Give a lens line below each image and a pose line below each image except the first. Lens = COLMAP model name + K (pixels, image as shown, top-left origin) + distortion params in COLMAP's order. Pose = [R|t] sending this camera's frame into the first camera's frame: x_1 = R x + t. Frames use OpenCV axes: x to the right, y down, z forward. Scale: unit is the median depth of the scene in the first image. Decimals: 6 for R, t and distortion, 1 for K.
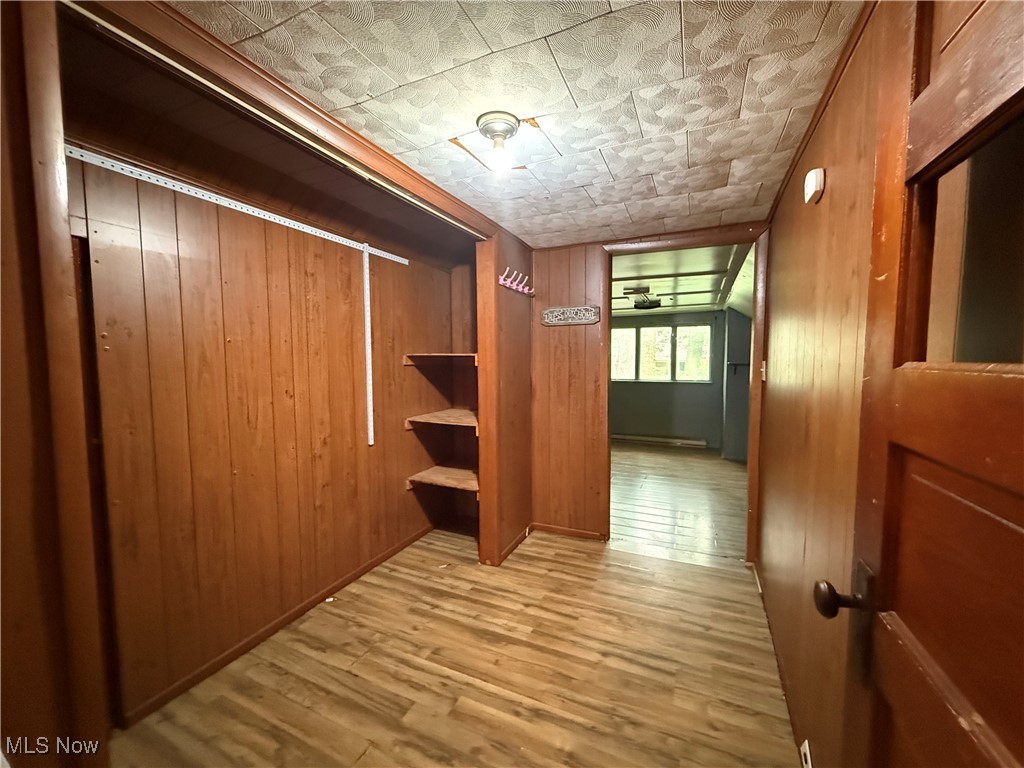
lens RADIAL K [[409.5, 0, 512.6], [0, 409.5, 385.3], [0, 0, 1]] dist [-0.000683, -0.000007]
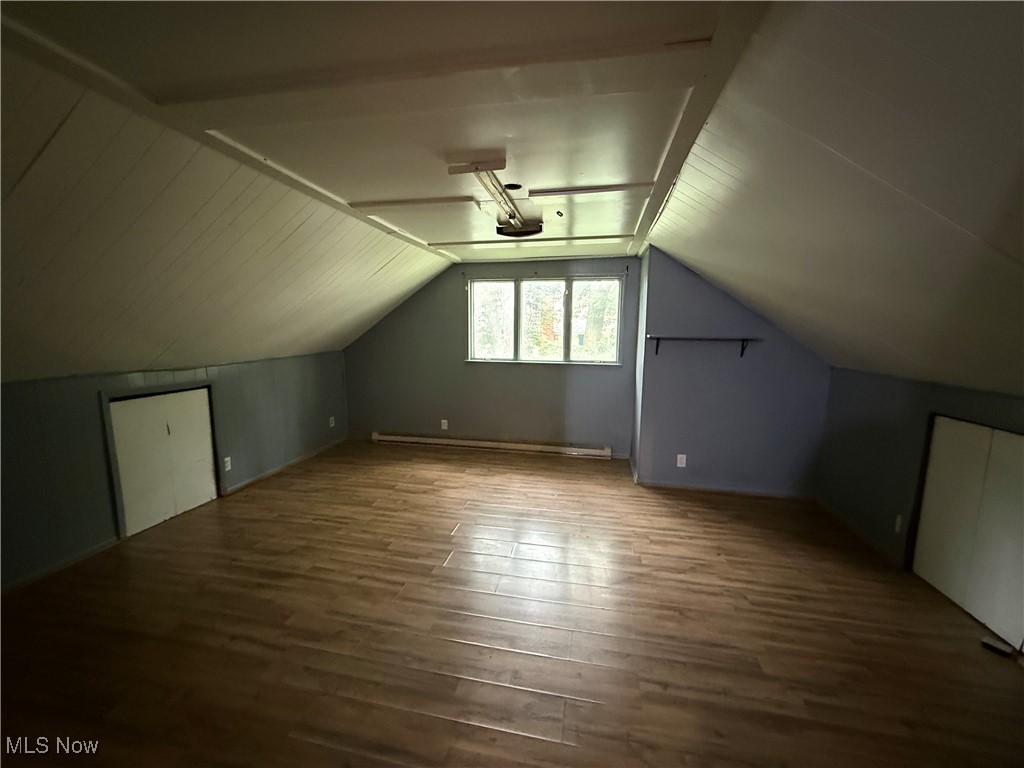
lens RADIAL K [[409.5, 0, 510.3], [0, 409.5, 386.0], [0, 0, 1]] dist [-0.000683, -0.000007]
pose [[0.975661, -0.016698, 0.218649, 0.156170], [0.001185, 0.997483, 0.070890, -0.019131], [-0.219283, -0.068905, 0.973225, 0.368090]]
